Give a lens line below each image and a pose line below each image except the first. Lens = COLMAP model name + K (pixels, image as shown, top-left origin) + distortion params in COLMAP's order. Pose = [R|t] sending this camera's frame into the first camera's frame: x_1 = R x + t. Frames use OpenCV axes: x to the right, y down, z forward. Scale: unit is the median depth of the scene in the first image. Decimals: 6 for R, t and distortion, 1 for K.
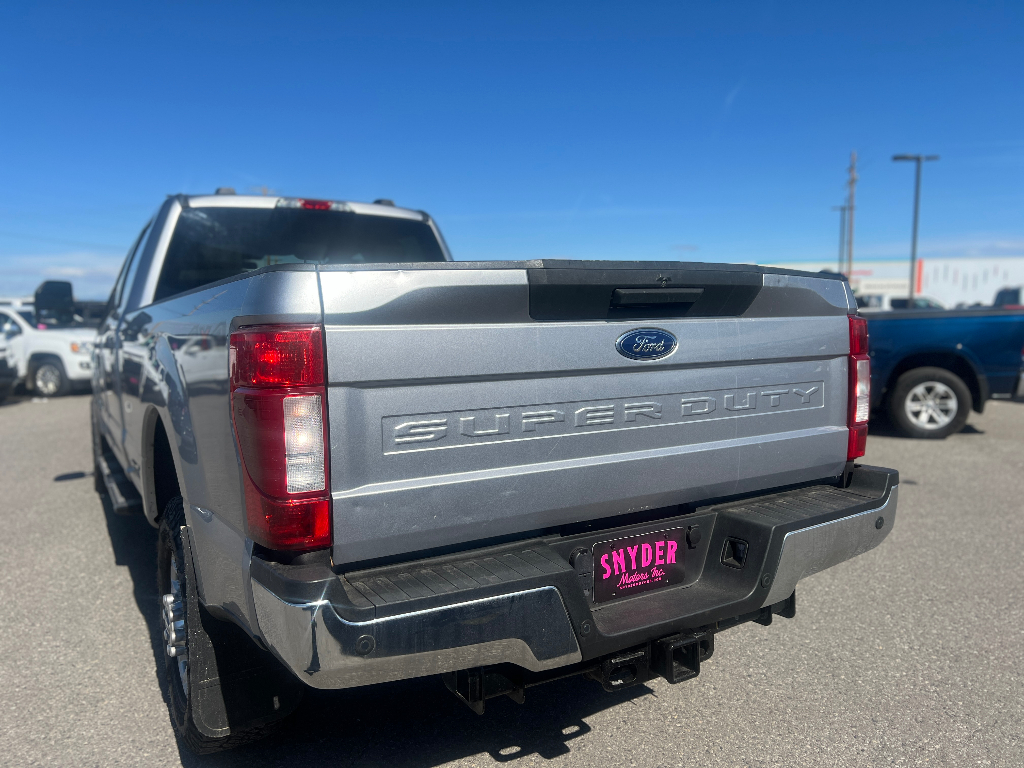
lens RADIAL K [[772.2, 0, 512.0], [0, 772.2, 384.0], [0, 0, 1]] dist [0.057138, -0.062730]
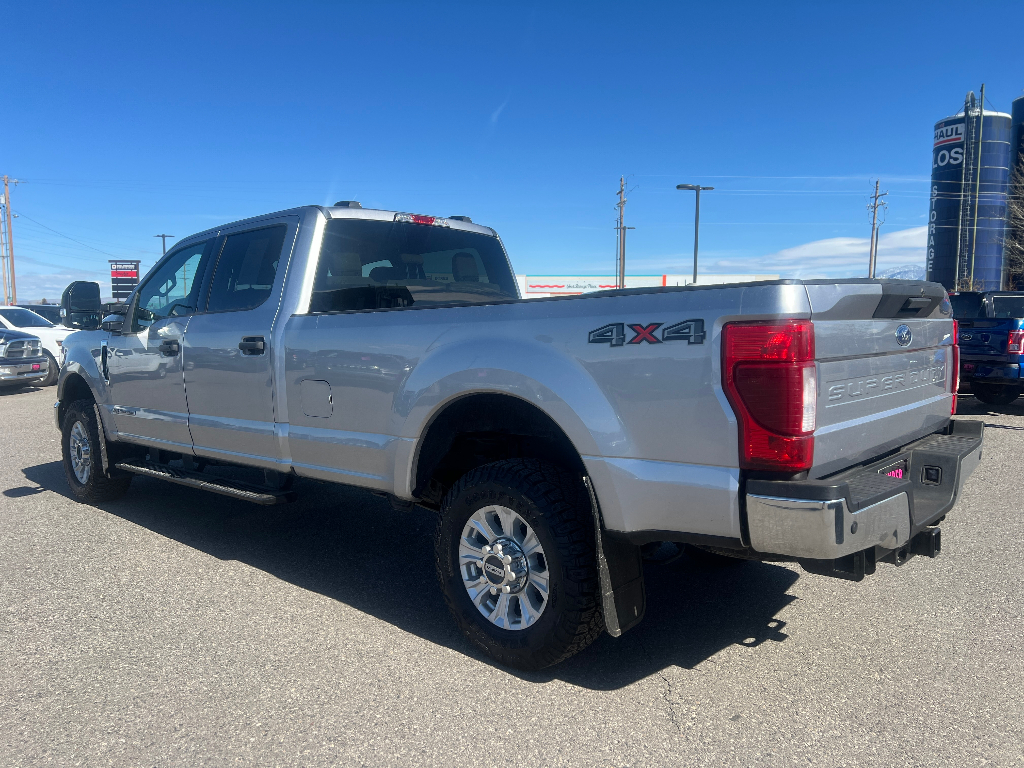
lens RADIAL K [[772.2, 0, 512.0], [0, 772.2, 384.0], [0, 0, 1]] dist [0.057138, -0.062730]
pose [[0.956139, -0.020183, 0.292219, -0.495399], [0.023197, 0.999707, -0.006850, 0.017653], [-0.291995, 0.013328, 0.956327, -0.109184]]
